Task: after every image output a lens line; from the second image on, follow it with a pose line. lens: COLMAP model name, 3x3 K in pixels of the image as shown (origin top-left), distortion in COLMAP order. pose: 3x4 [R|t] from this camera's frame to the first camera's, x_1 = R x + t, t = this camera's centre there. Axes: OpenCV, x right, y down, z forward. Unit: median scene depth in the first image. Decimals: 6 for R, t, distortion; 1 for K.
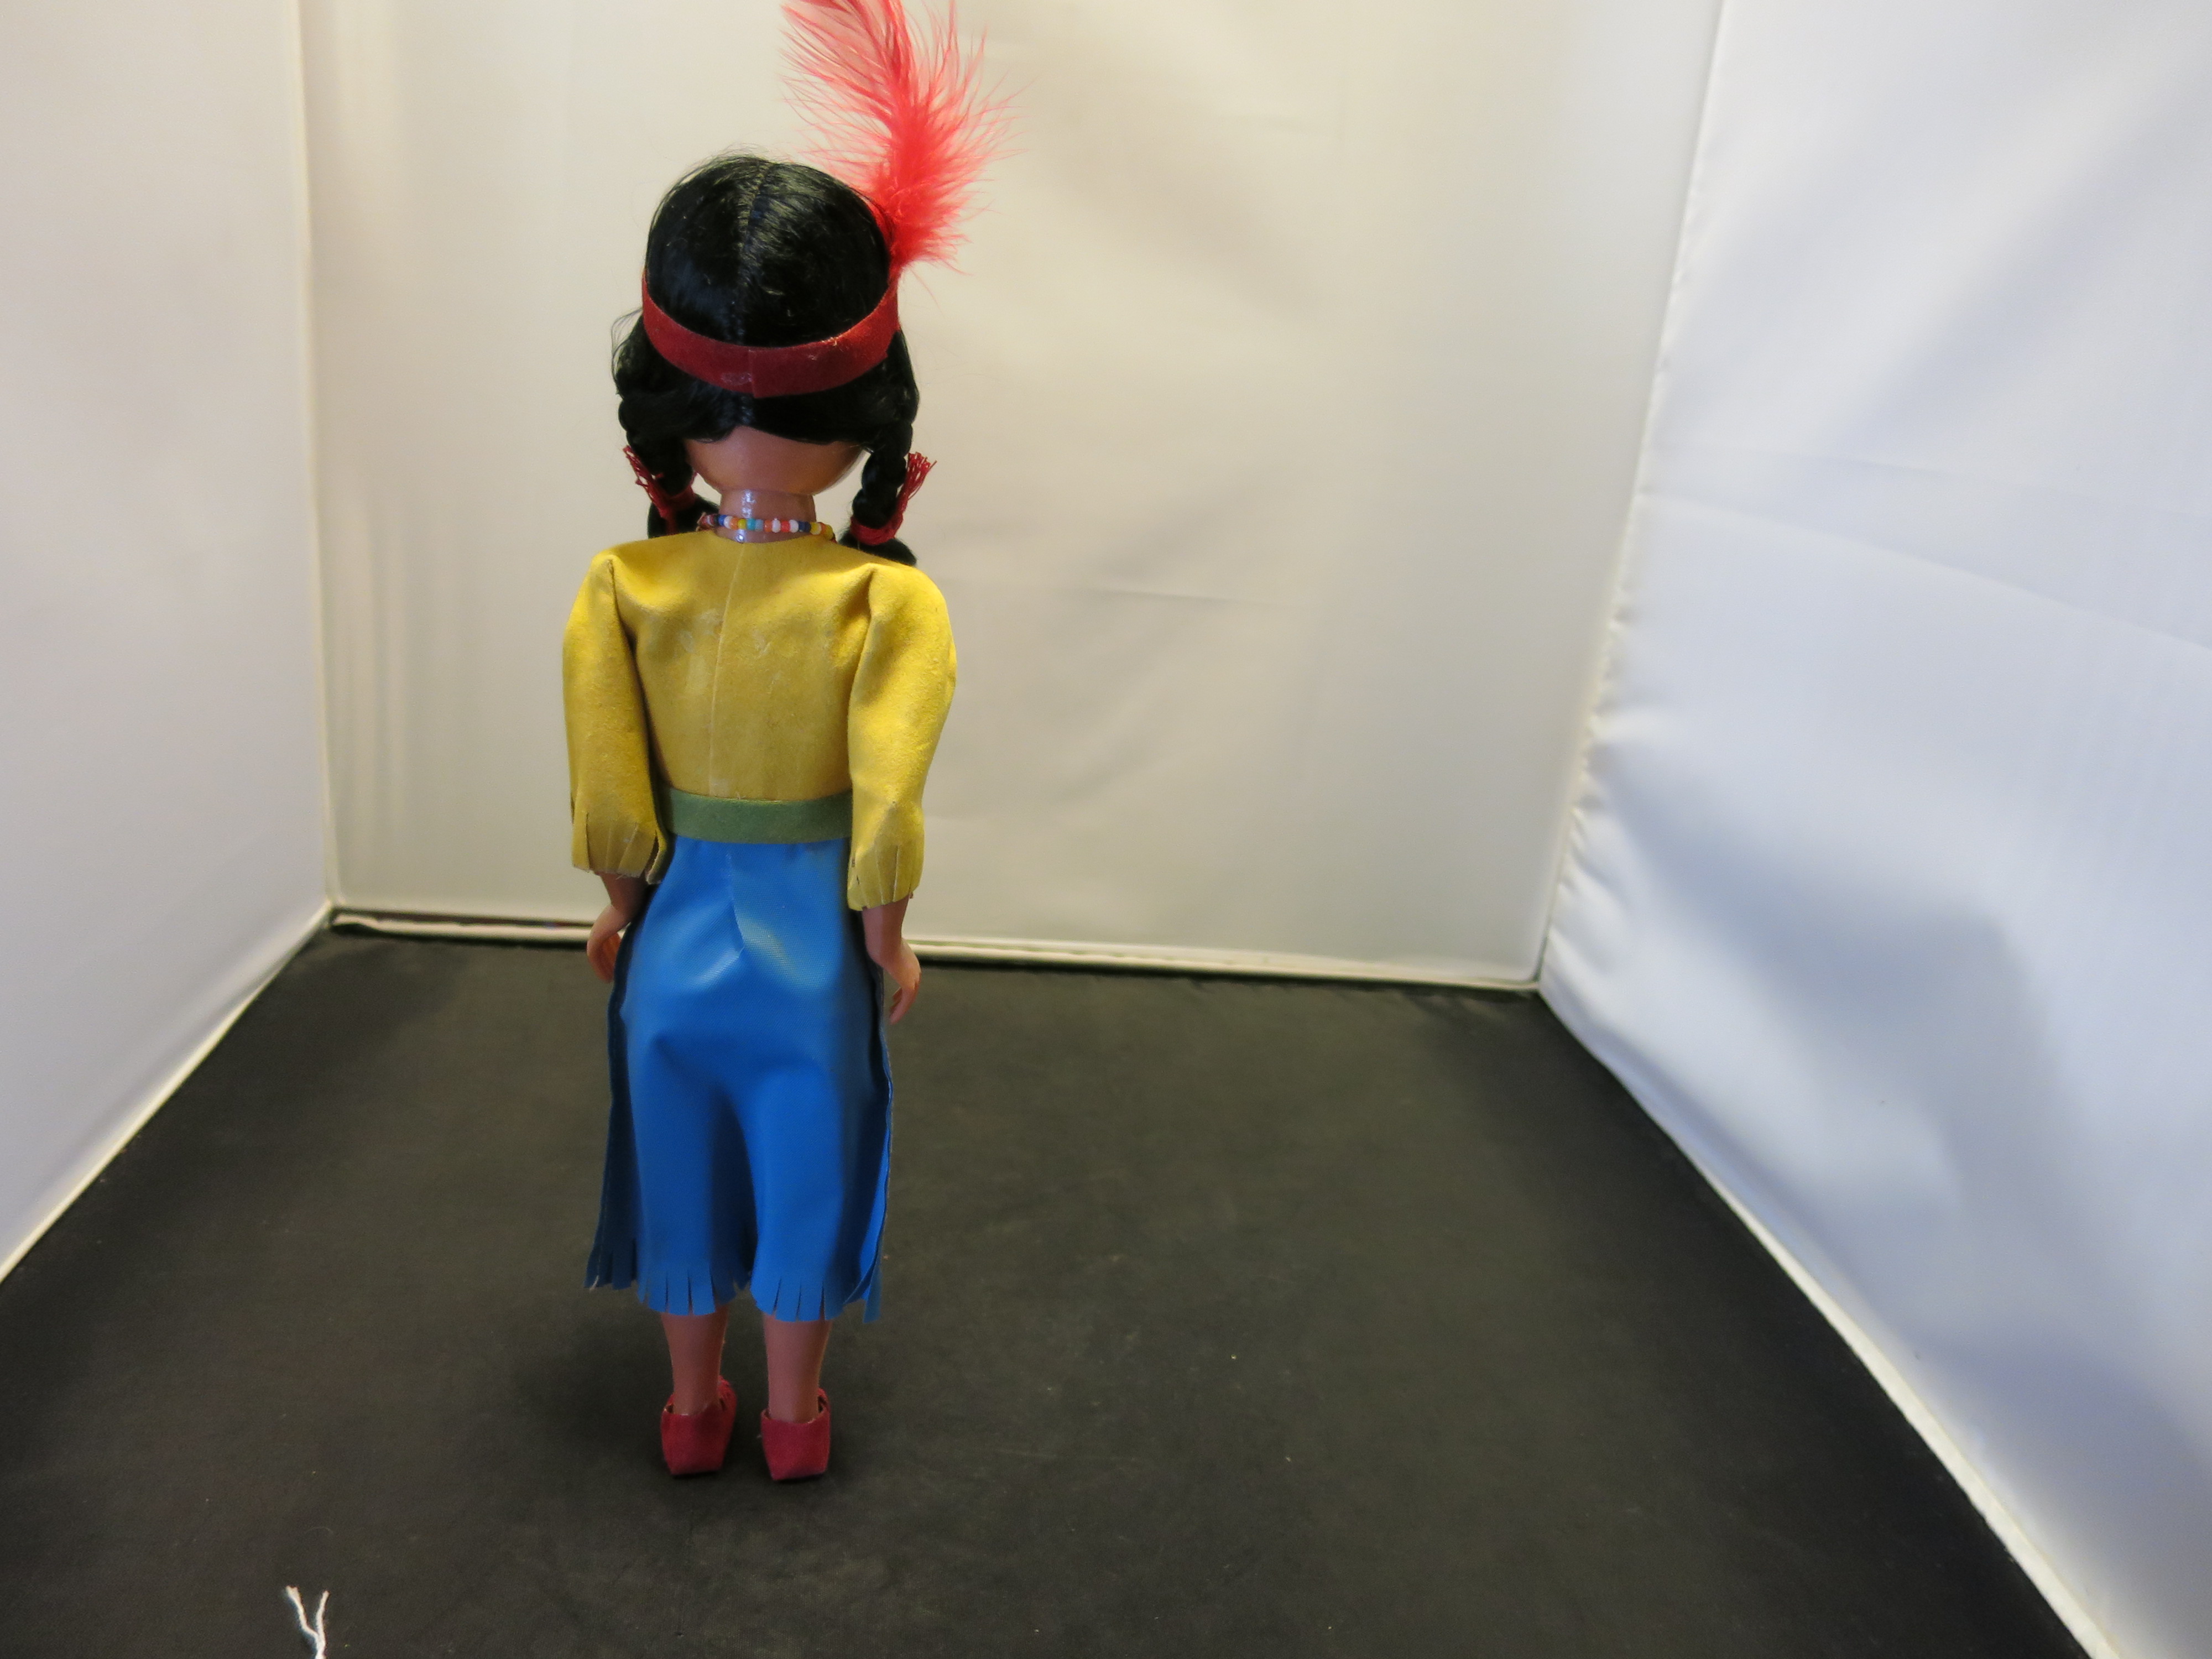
lens RADIAL K [[1545.9, 0, 1101.8], [0, 1545.9, 825.3], [0, 0, 1]] dist [-0.063852, 0.001592]
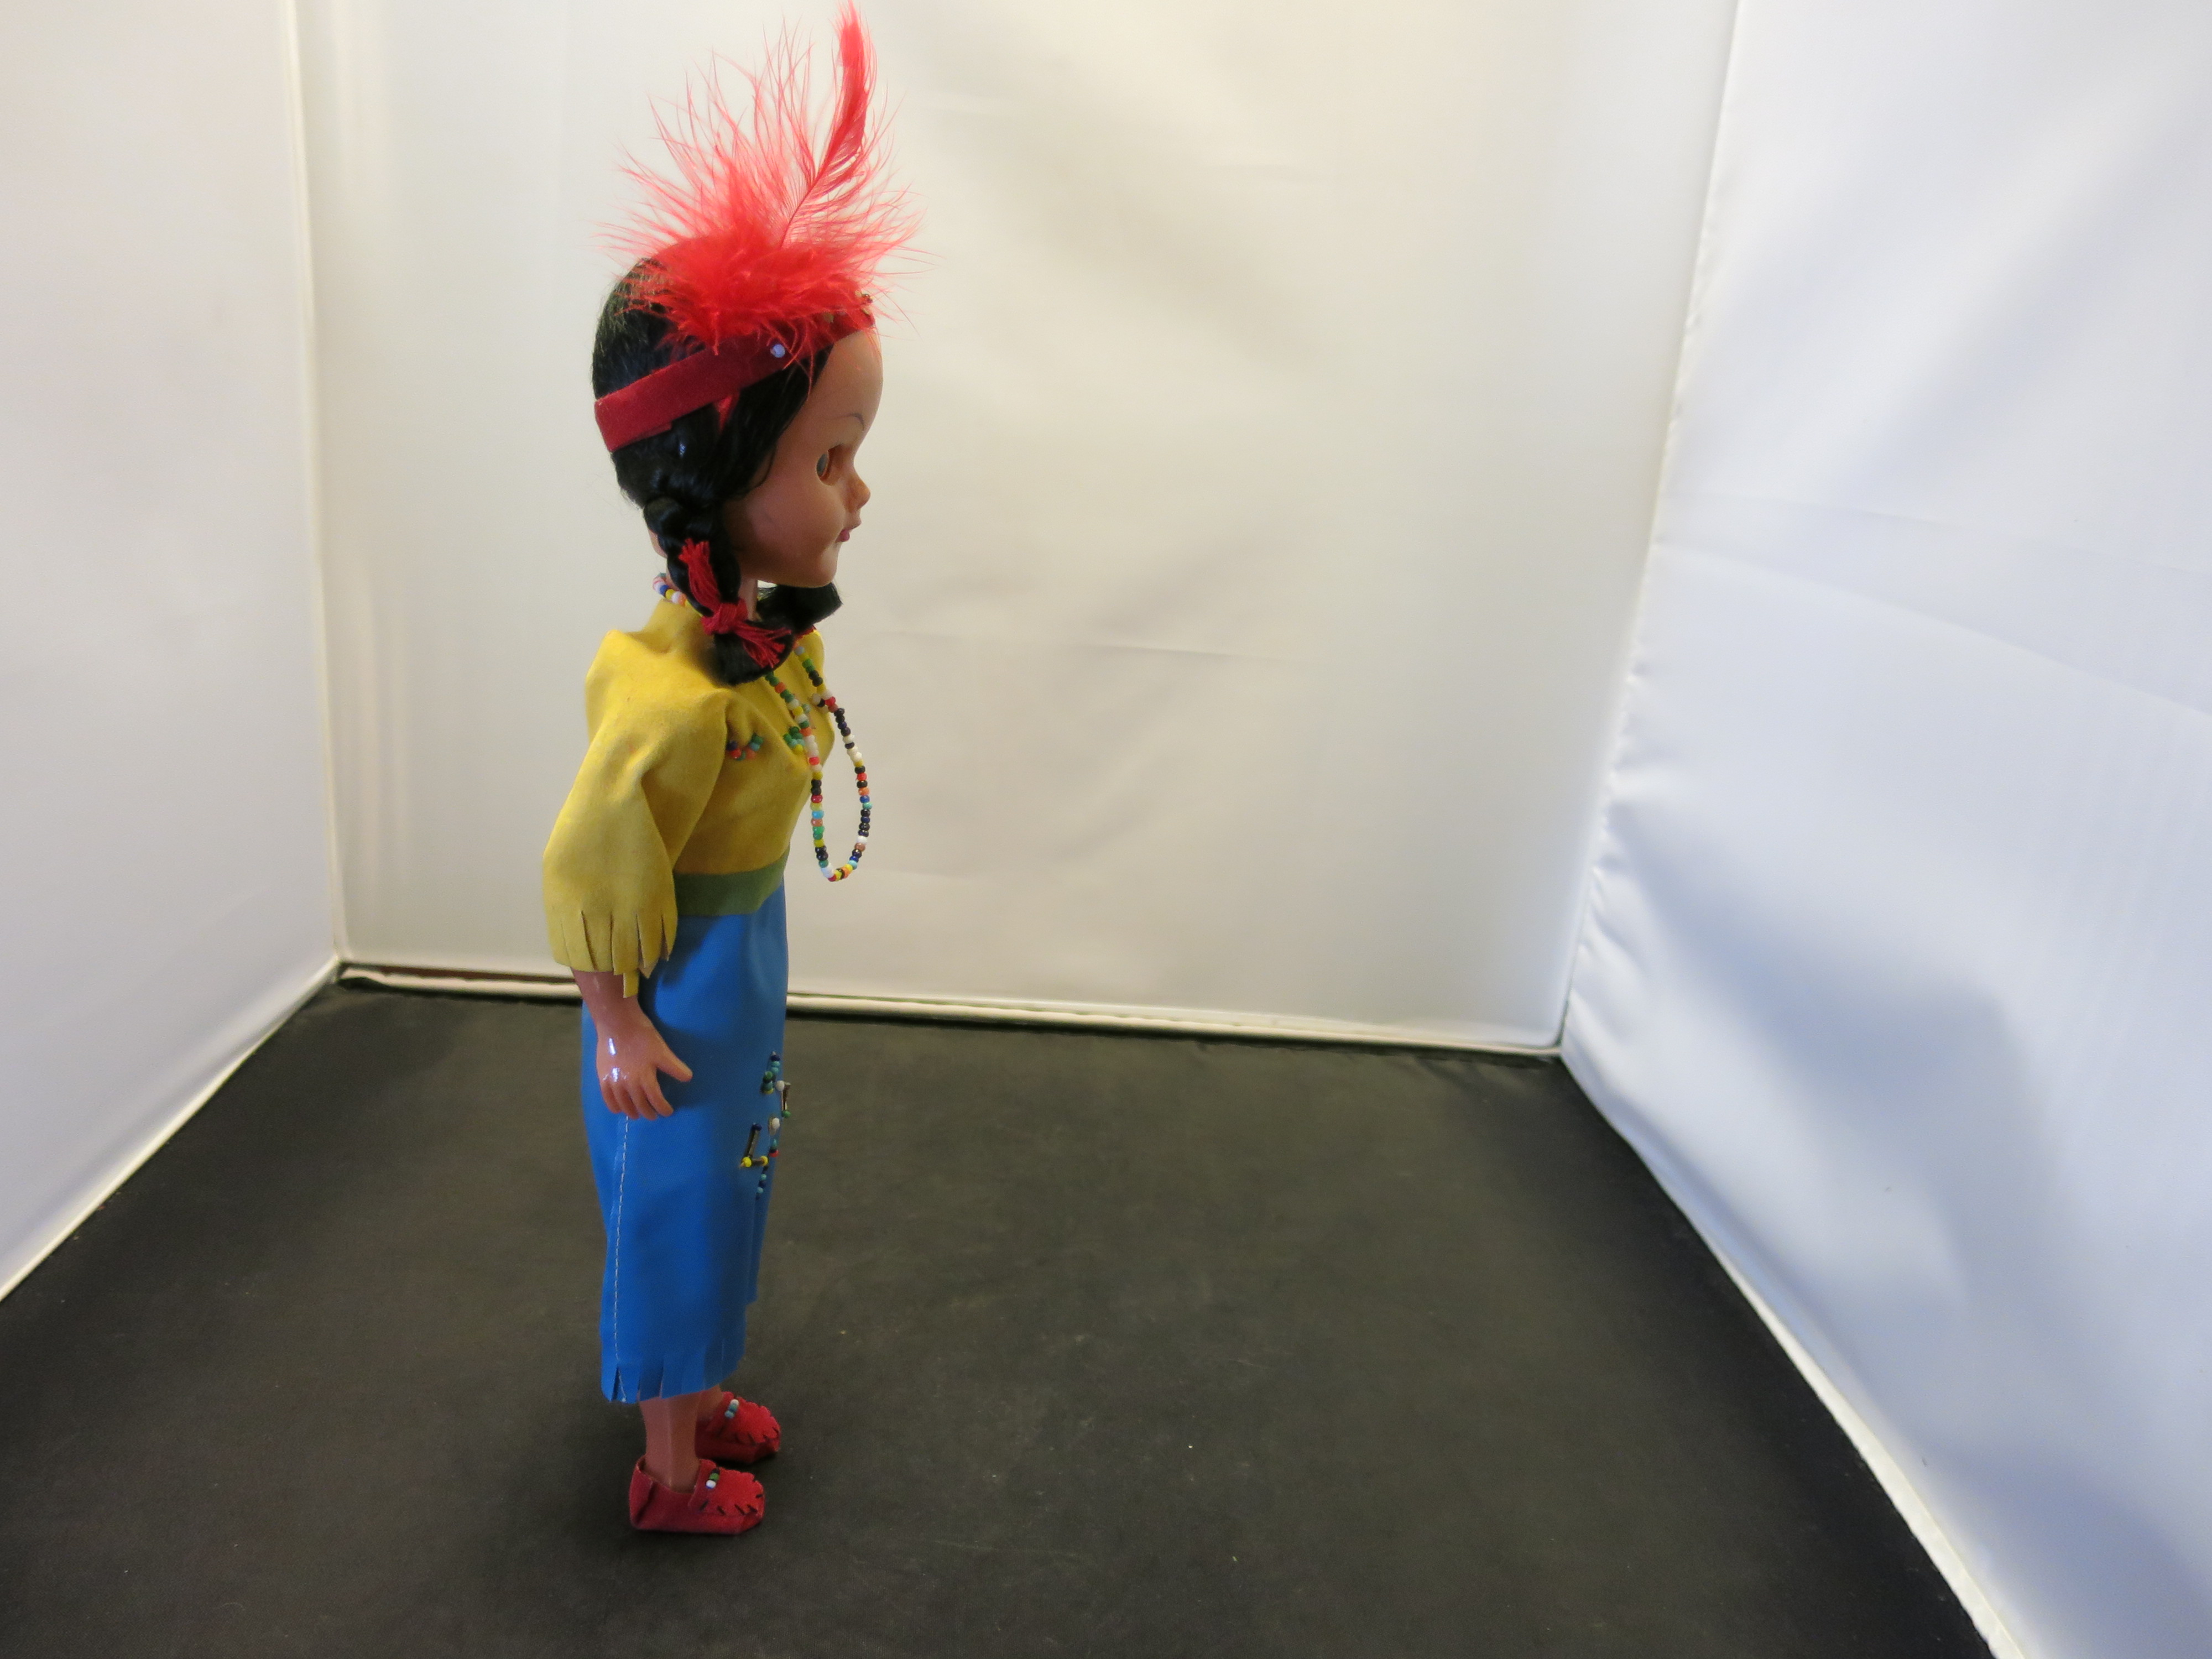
lens RADIAL K [[1545.9, 0, 1101.8], [0, 1545.9, 825.3], [0, 0, 1]] dist [-0.063852, 0.001592]
pose [[0.998230, 0.002203, -0.059434, 0.059484], [-0.003702, 0.999678, -0.025120, -0.013097], [0.059360, 0.025295, 0.997916, 0.019379]]
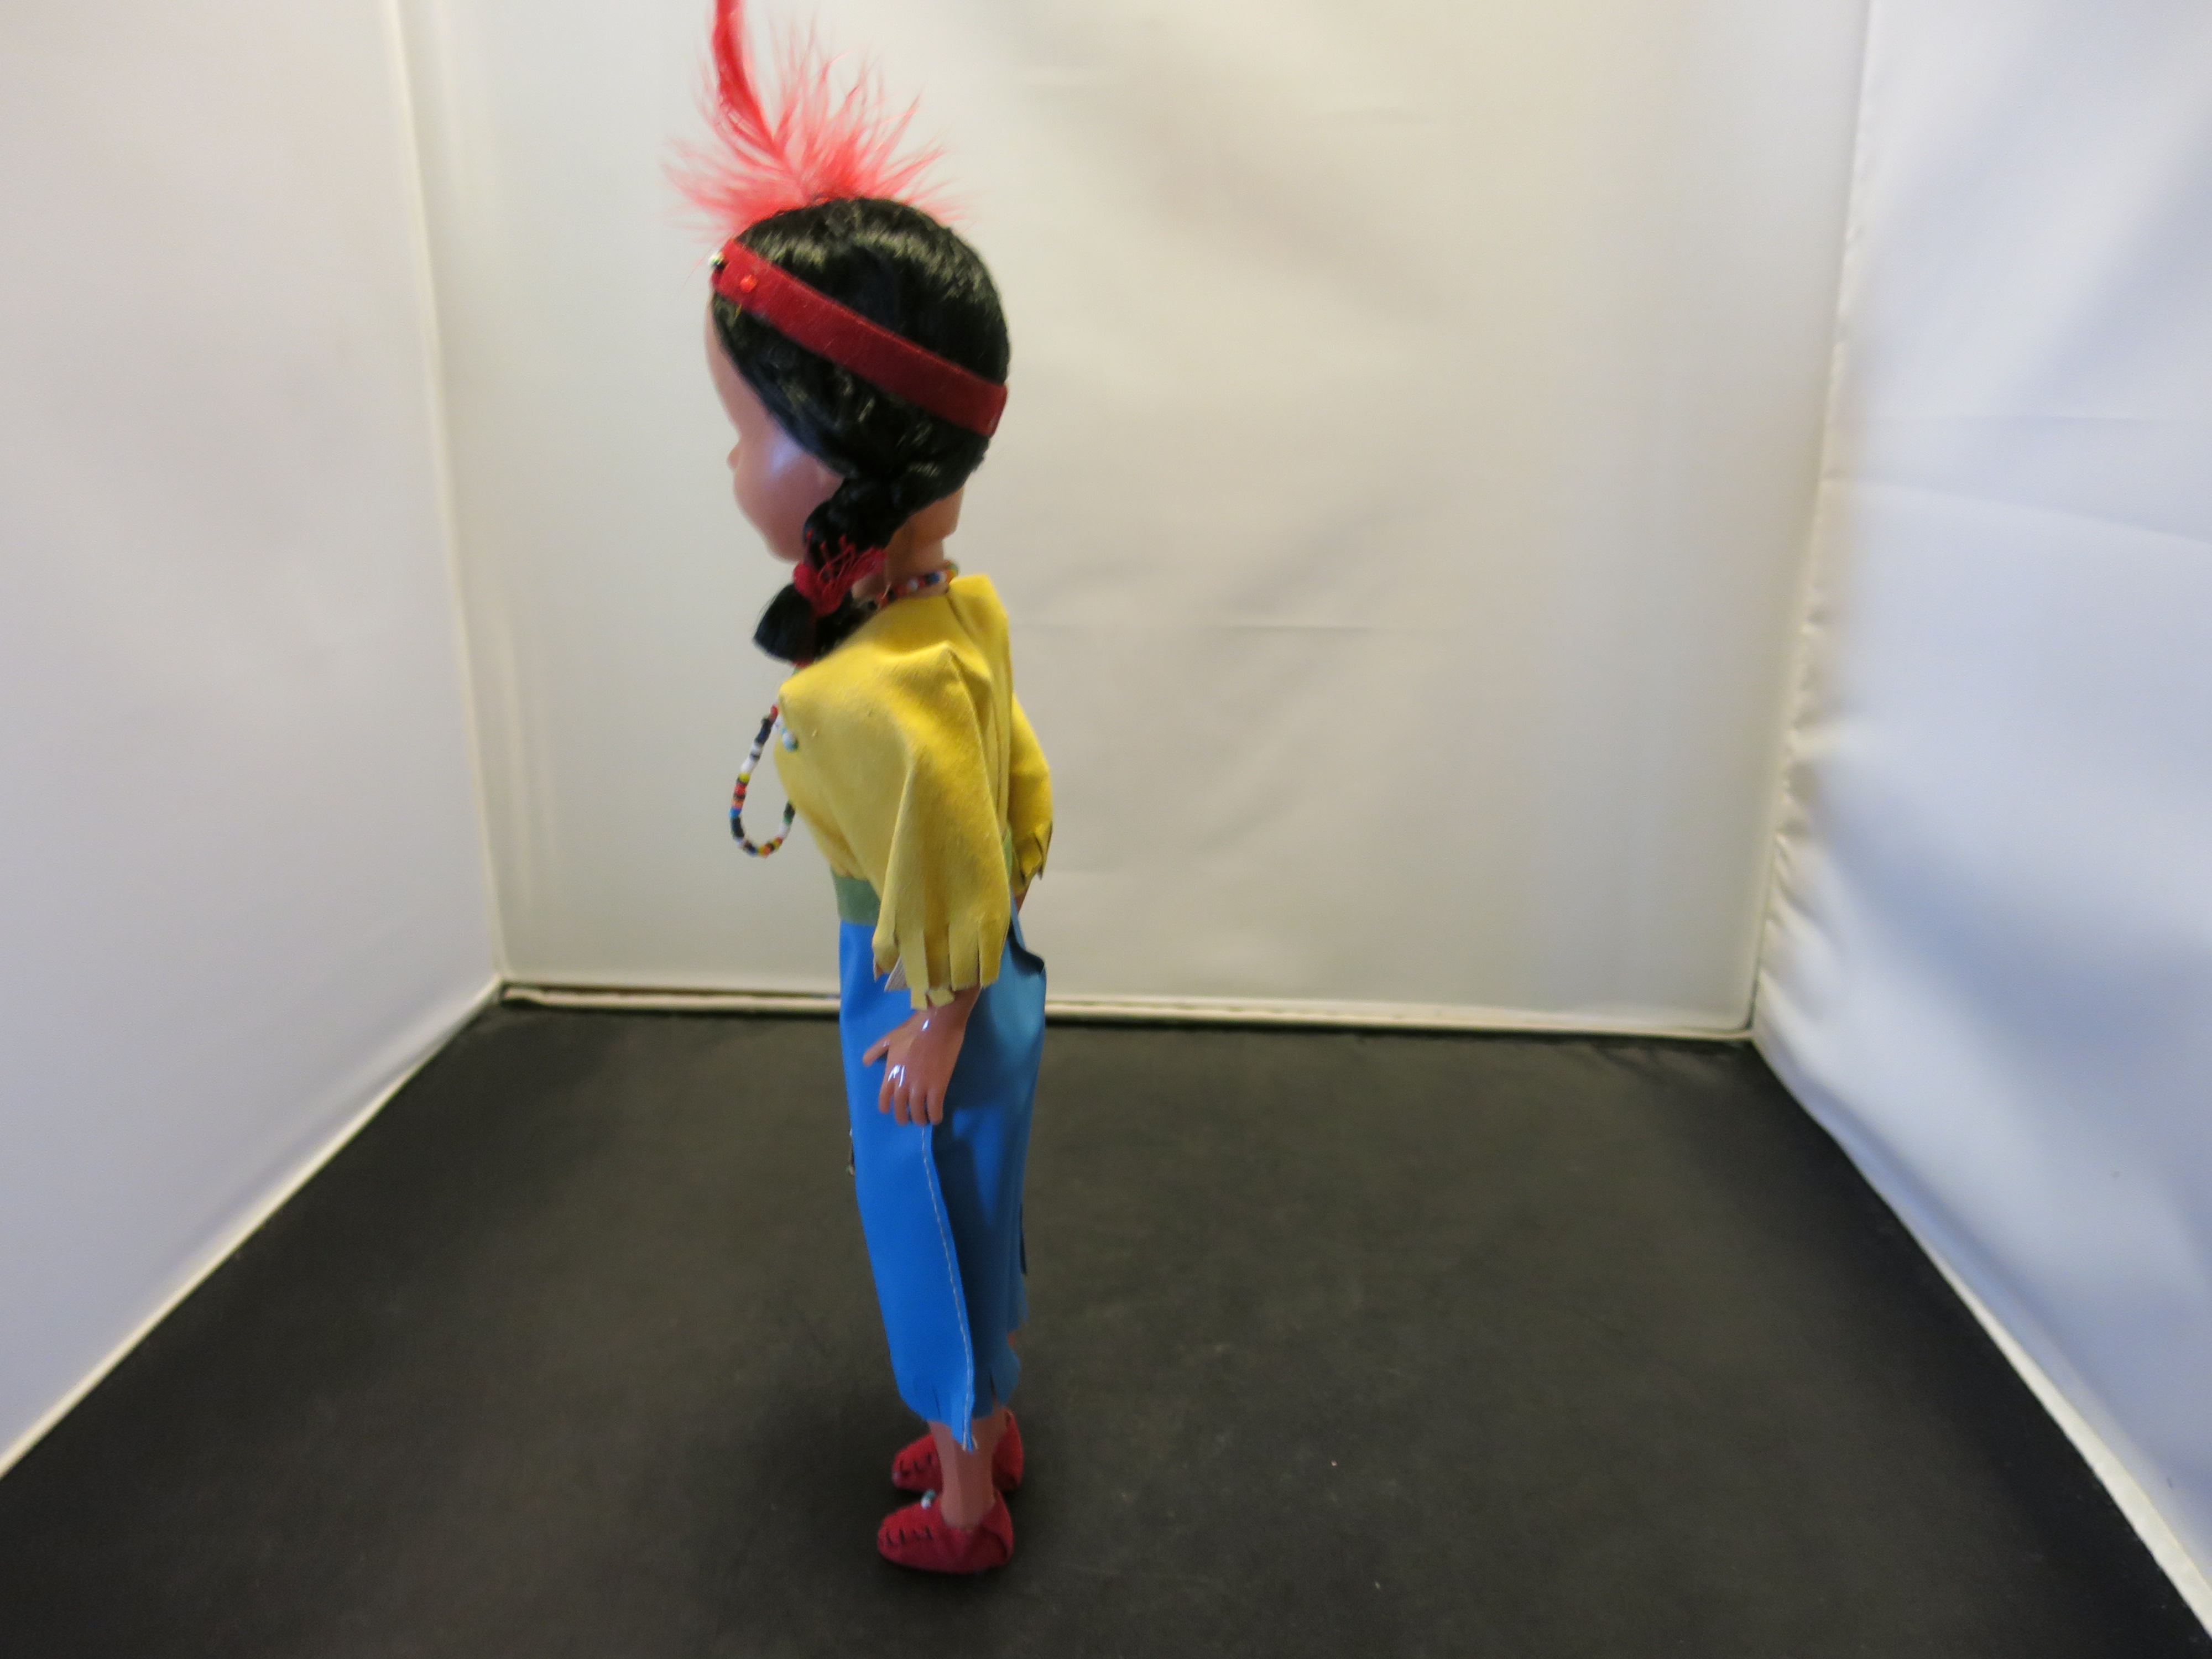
lens RADIAL K [[1536.9, 0, 1106.0], [0, 1536.9, 829.5], [0, 0, 1]] dist [-0.062458, 0.004145]
pose [[0.981527, -0.042718, -0.186492, 0.093767], [0.037675, 0.998824, -0.030502, -0.002382], [0.187575, 0.022912, 0.981983, 0.061875]]
